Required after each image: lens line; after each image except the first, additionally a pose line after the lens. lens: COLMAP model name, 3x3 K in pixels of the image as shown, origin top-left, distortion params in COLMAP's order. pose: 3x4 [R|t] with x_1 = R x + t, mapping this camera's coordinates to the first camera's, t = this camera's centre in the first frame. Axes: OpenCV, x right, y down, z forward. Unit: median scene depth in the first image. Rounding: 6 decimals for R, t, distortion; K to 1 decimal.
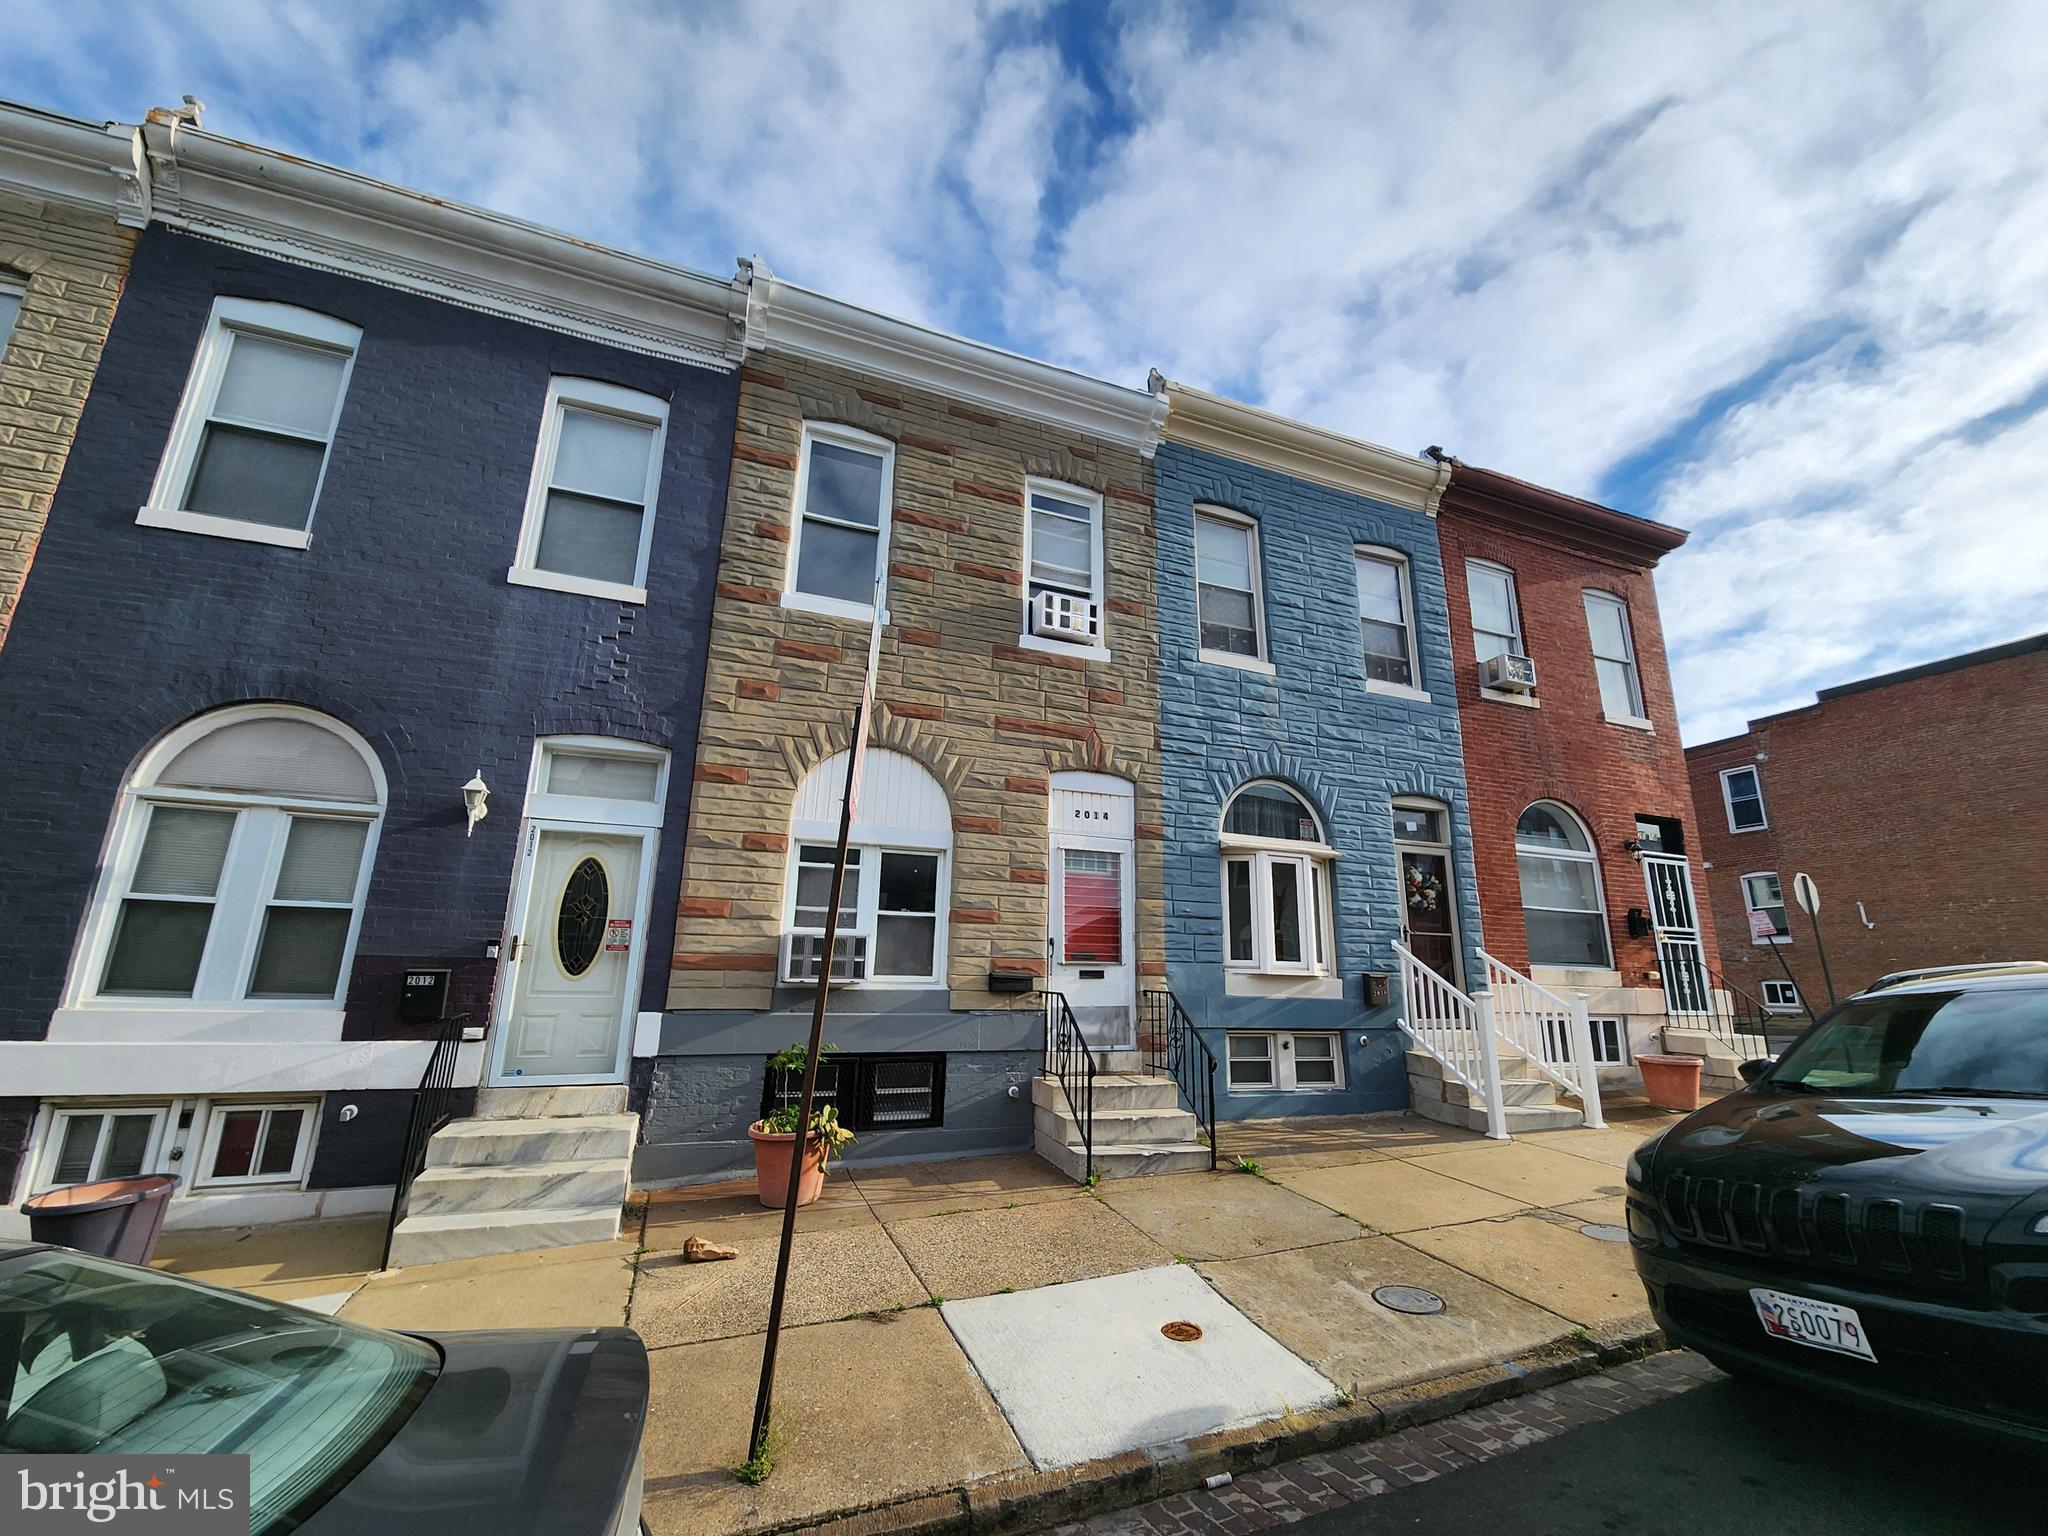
lens RADIAL K [[836.9, 0, 1036.7], [0, 836.9, 776.6], [0, 0, 1]] dist [0.007400, -0.004594]
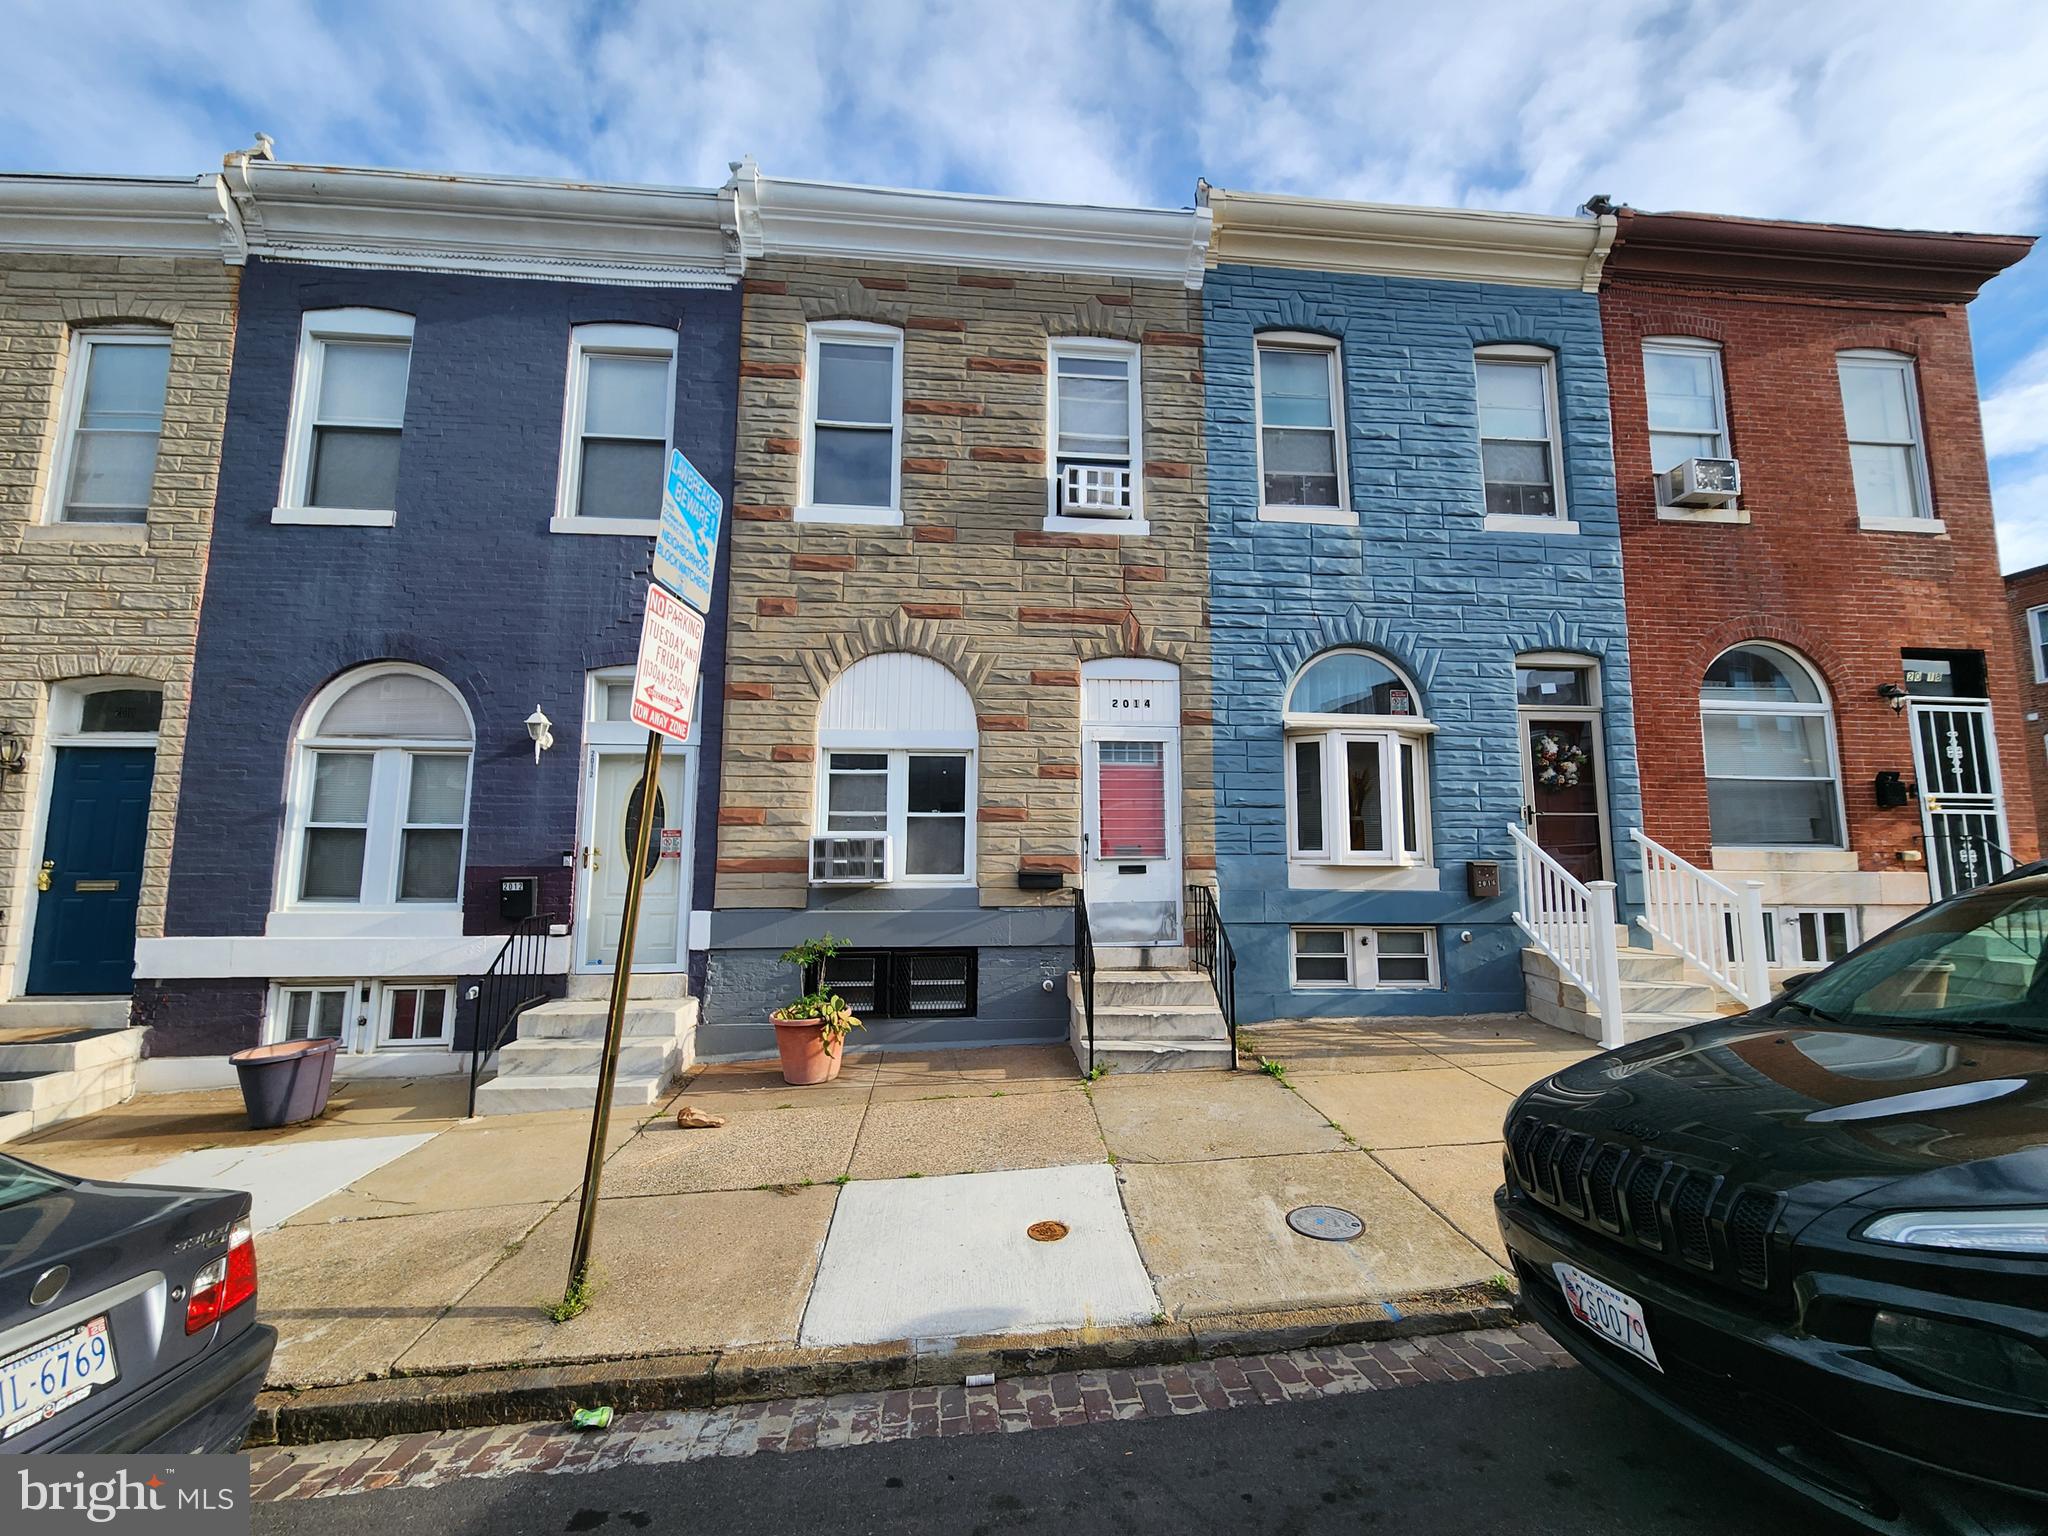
lens RADIAL K [[836.9, 0, 1035.2], [0, 836.9, 773.9], [0, 0, 1]] dist [0.007400, -0.004594]
pose [[0.959943, -0.048642, -0.275942, 0.248168], [0.082465, 0.990244, 0.112321, 0.010758], [0.267787, -0.130577, 0.954589, 0.070144]]
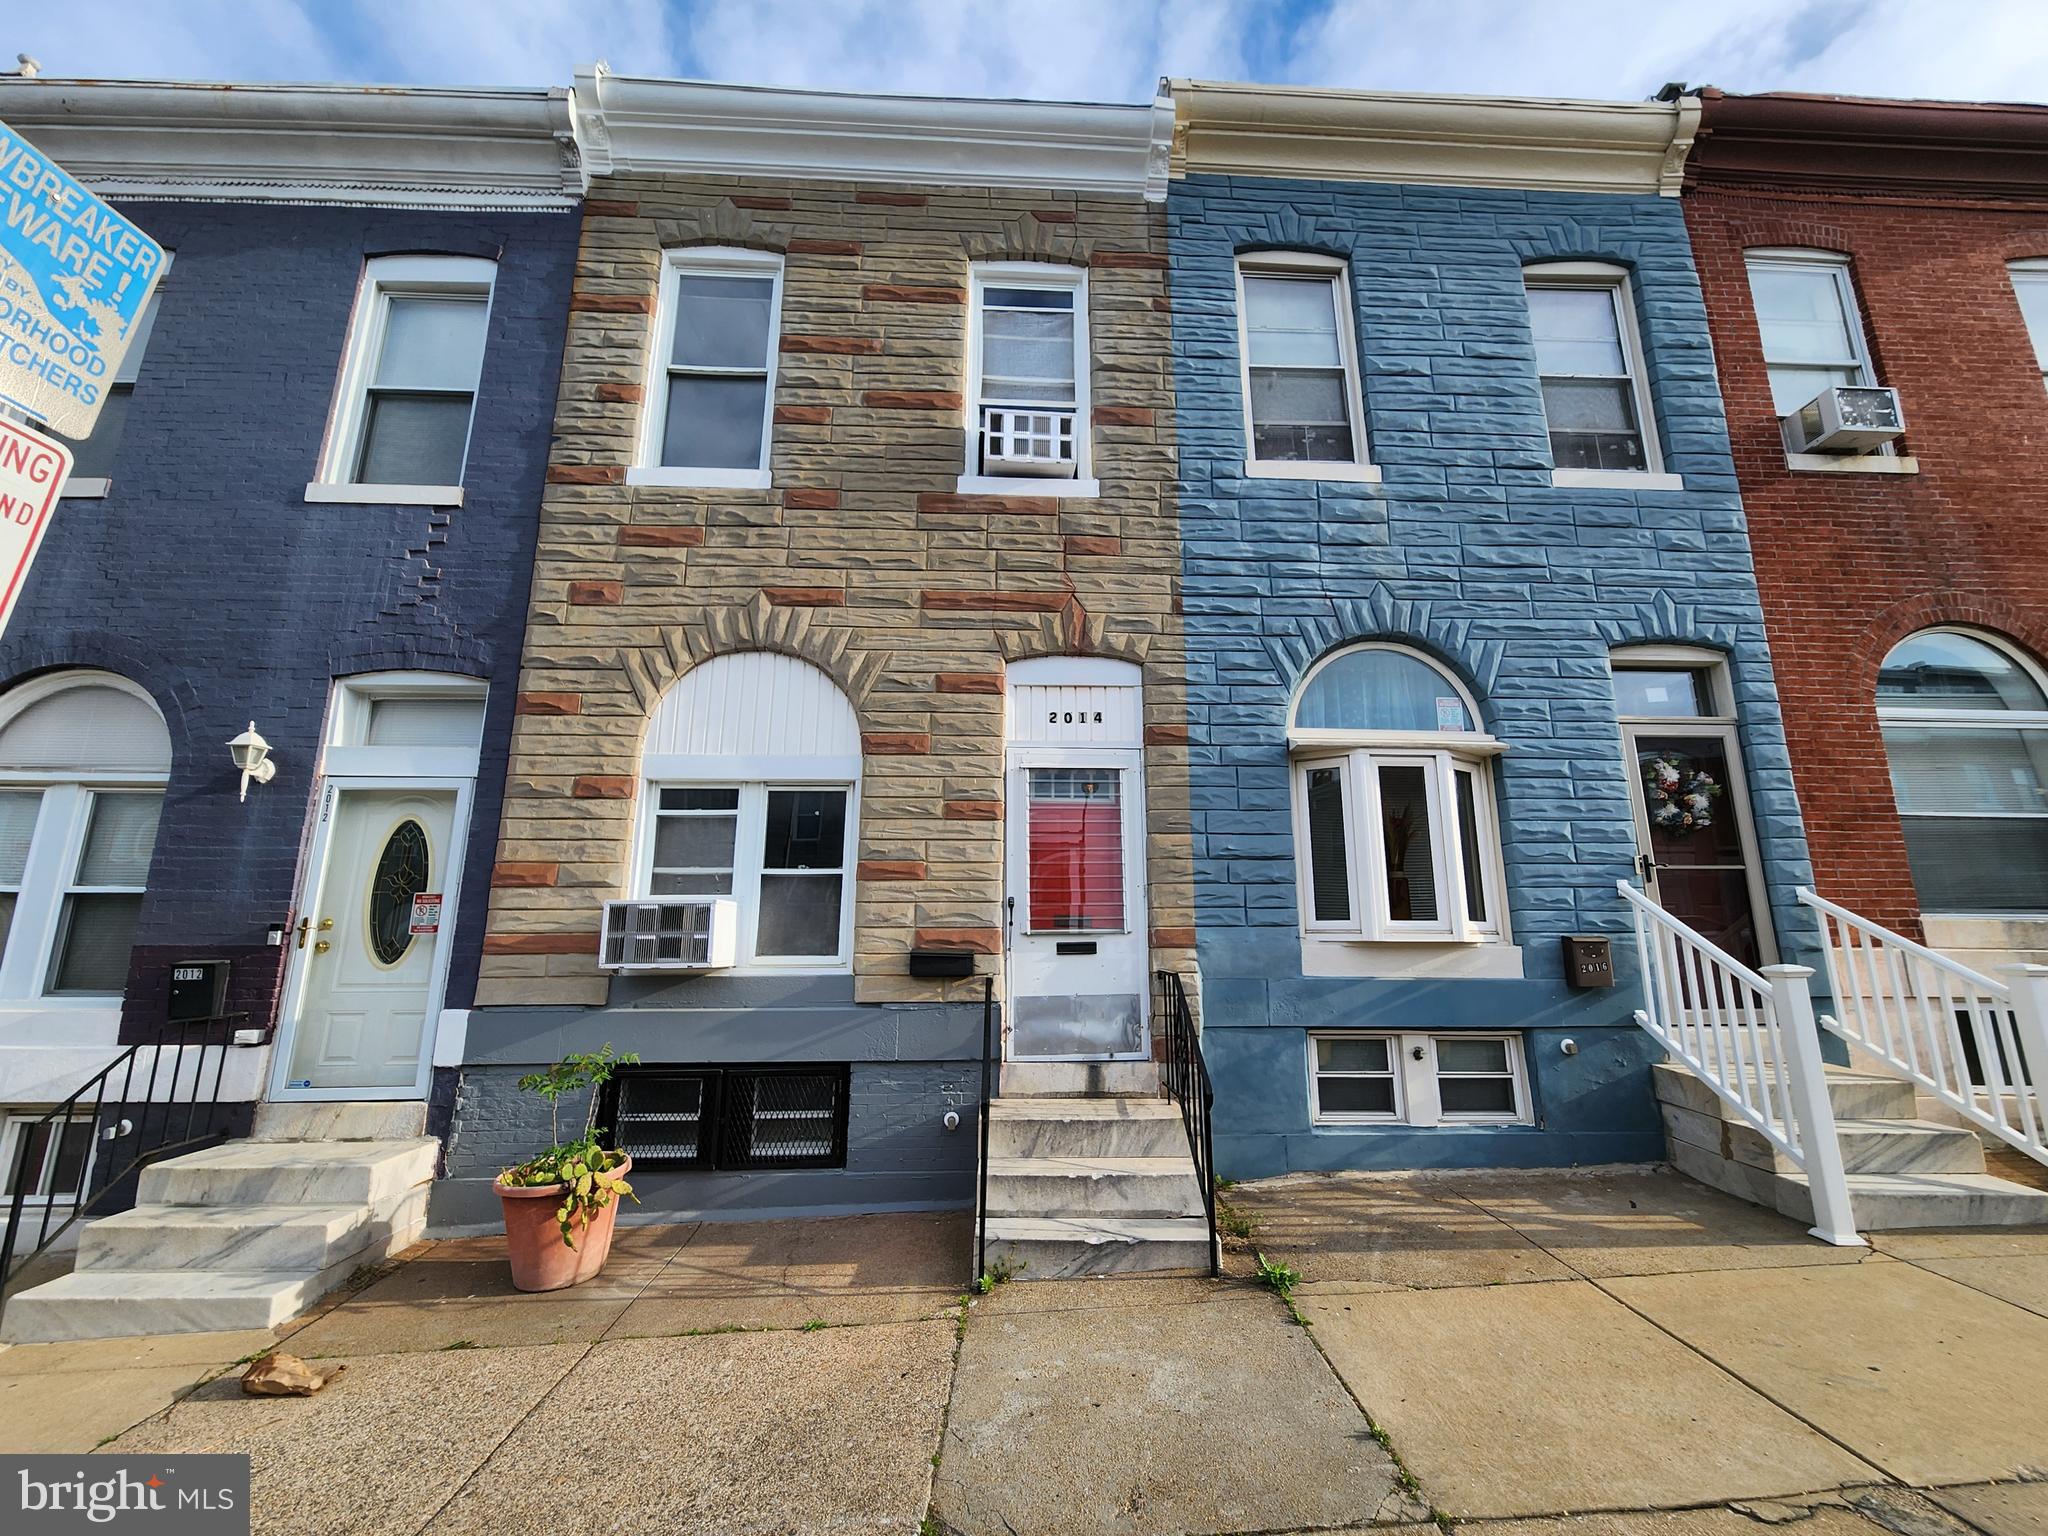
lens RADIAL K [[836.9, 0, 1032.7], [0, 836.9, 774.5], [0, 0, 1]] dist [0.007400, -0.004594]
pose [[0.946761, -0.084224, -0.310726, 0.275483], [0.094024, 0.995430, 0.016666, 0.088141], [0.307903, -0.044994, 0.950353, 0.378761]]
